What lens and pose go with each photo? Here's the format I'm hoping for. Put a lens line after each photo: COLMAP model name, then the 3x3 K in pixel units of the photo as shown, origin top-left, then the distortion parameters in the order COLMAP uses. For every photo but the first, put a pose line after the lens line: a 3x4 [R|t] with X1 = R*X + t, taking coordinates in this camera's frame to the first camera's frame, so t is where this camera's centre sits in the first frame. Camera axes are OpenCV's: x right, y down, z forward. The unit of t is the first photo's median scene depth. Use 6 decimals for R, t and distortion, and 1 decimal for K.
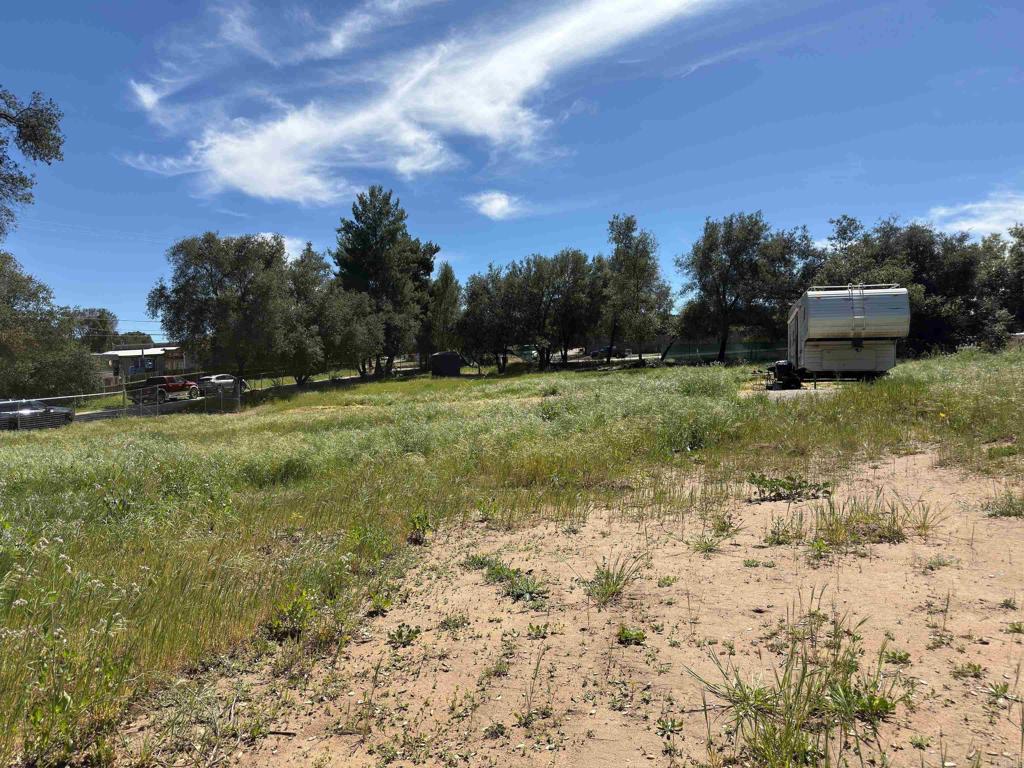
lens RADIAL K [[727.4, 0, 504.7], [0, 727.4, 386.7], [0, 0, 1]] dist [0.065930, -0.082525]
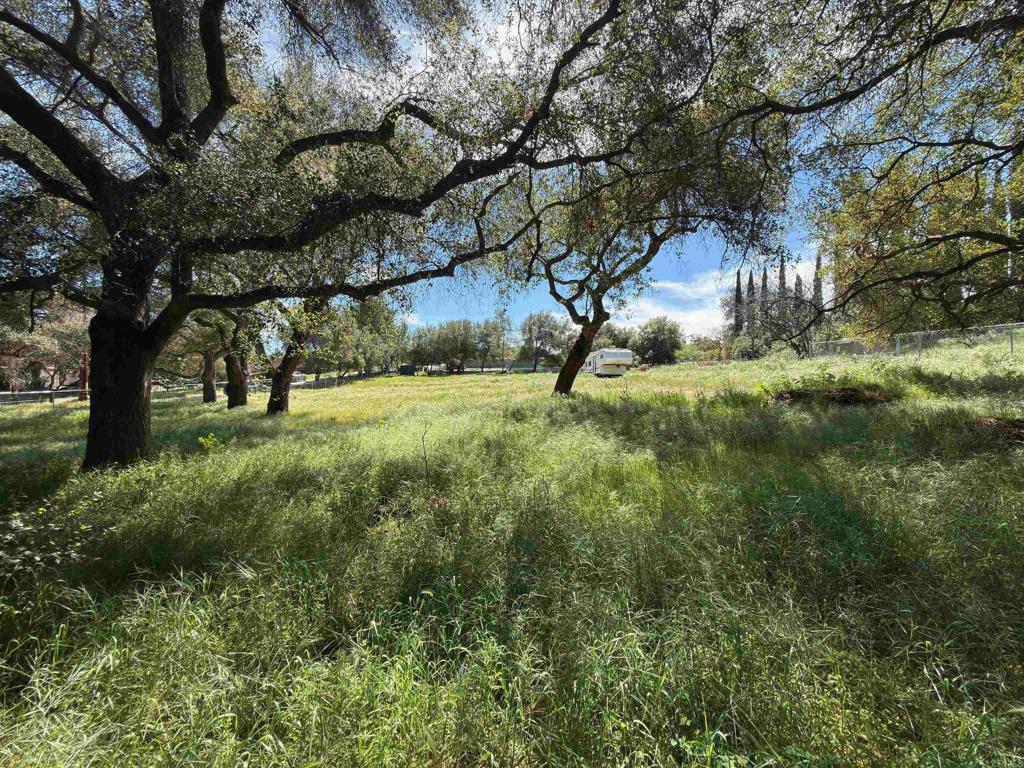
lens RADIAL K [[412.3, 0, 510.7], [0, 412.3, 383.9], [0, 0, 1]] dist [0.001792, 0.000122]
pose [[0.938597, 0.018520, 0.344517, -0.238004], [-0.015561, 0.999814, -0.011354, 0.019864], [-0.344663, 0.005295, 0.938711, -0.225943]]
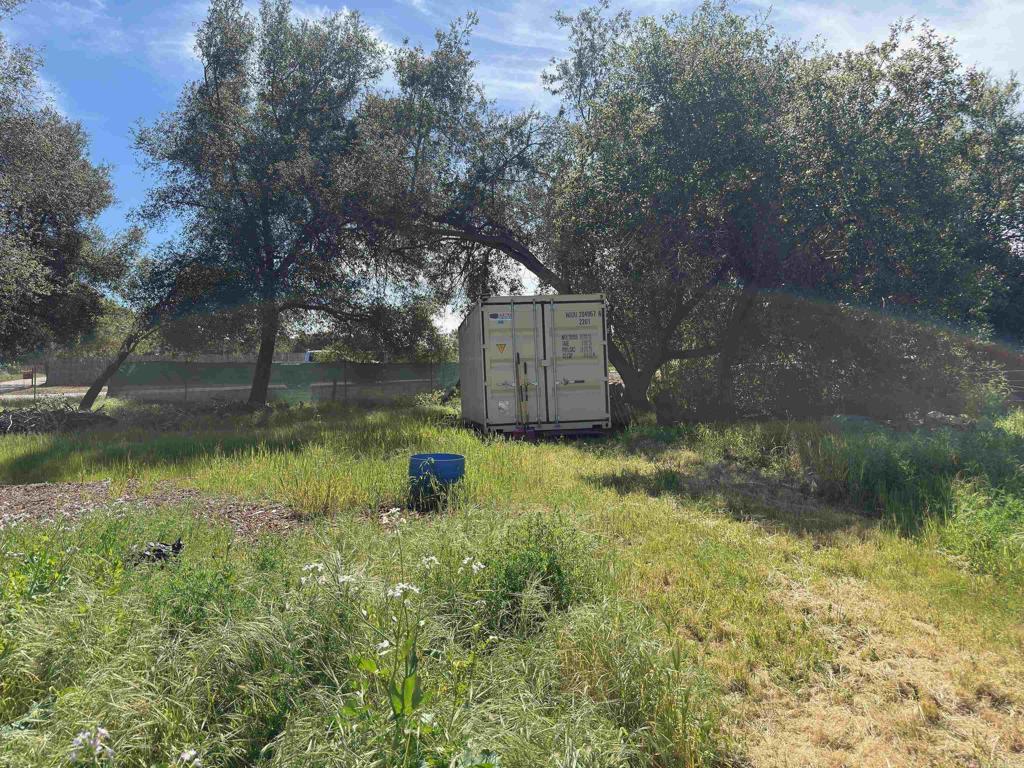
lens RADIAL K [[727.4, 0, 504.7], [0, 727.4, 386.7], [0, 0, 1]] dist [0.065930, -0.082525]
pose [[0.839516, 0.021709, 0.542901, 0.204771], [0.004268, 0.998907, -0.046543, -0.028450], [-0.543319, 0.041391, 0.838506, 0.634061]]
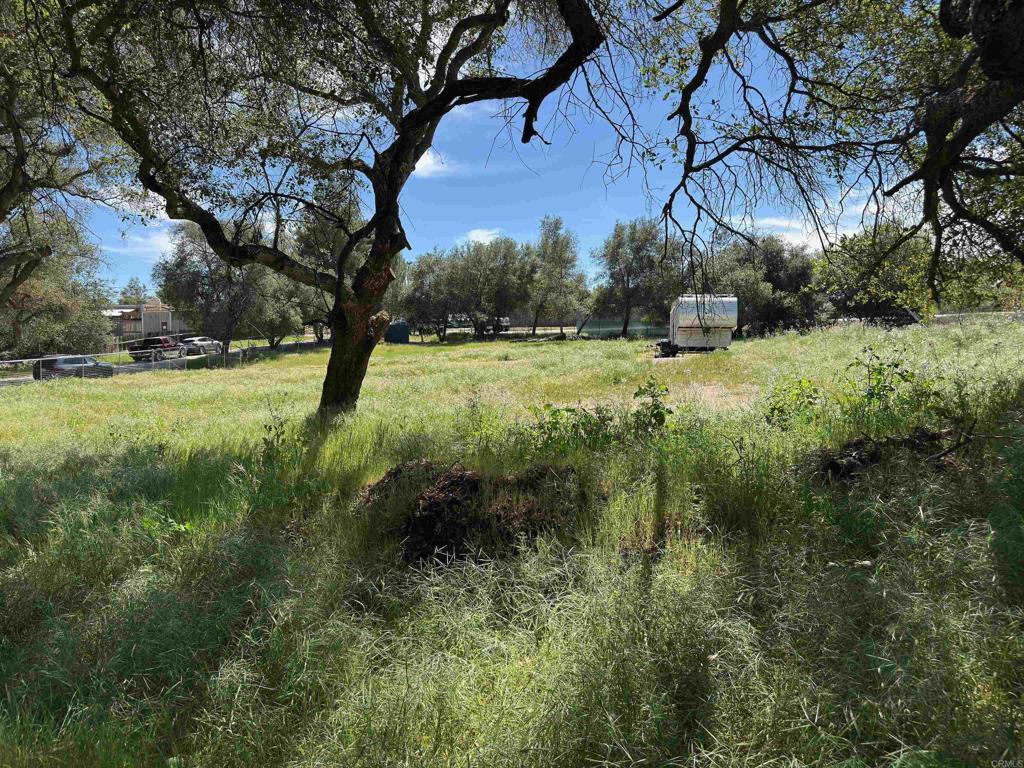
lens RADIAL K [[726.9, 0, 509.8], [0, 726.9, 385.8], [0, 0, 1]] dist [0.073387, -0.092937]
pose [[0.990646, 0.013931, 0.135746, -0.066971], [-0.019789, 0.998926, 0.041904, 0.001902], [-0.135017, -0.044198, 0.989857, -0.212183]]
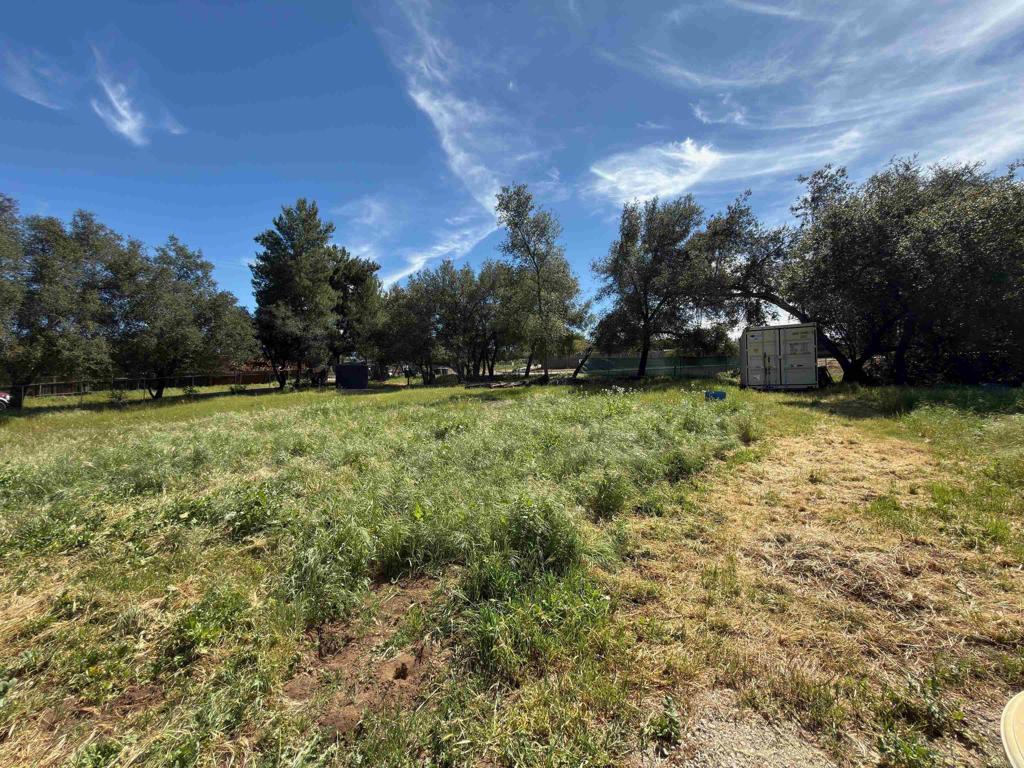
lens RADIAL K [[408.2, 0, 515.6], [0, 408.2, 395.1], [0, 0, 1]] dist [0.000089, 0.000066]
pose [[0.999622, 0.017710, -0.021047, 0.165563], [-0.017261, 0.999623, 0.021351, -0.023416], [0.021418, -0.020980, 0.999550, 0.532167]]
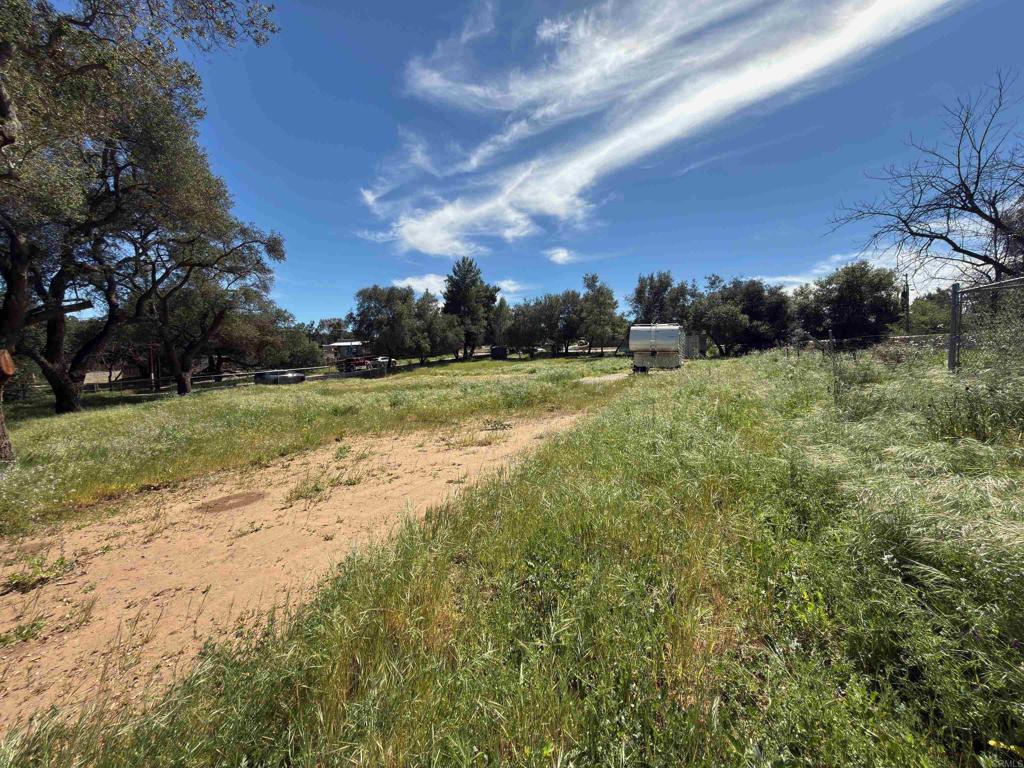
lens RADIAL K [[414.1, 0, 514.0], [0, 414.1, 387.4], [0, 0, 1]] dist [-0.001836, 0.000055]
pose [[0.993019, 0.024787, -0.115320, 0.091864], [-0.017429, 0.997773, 0.064388, -0.013124], [0.116659, -0.061928, 0.991239, -0.061453]]
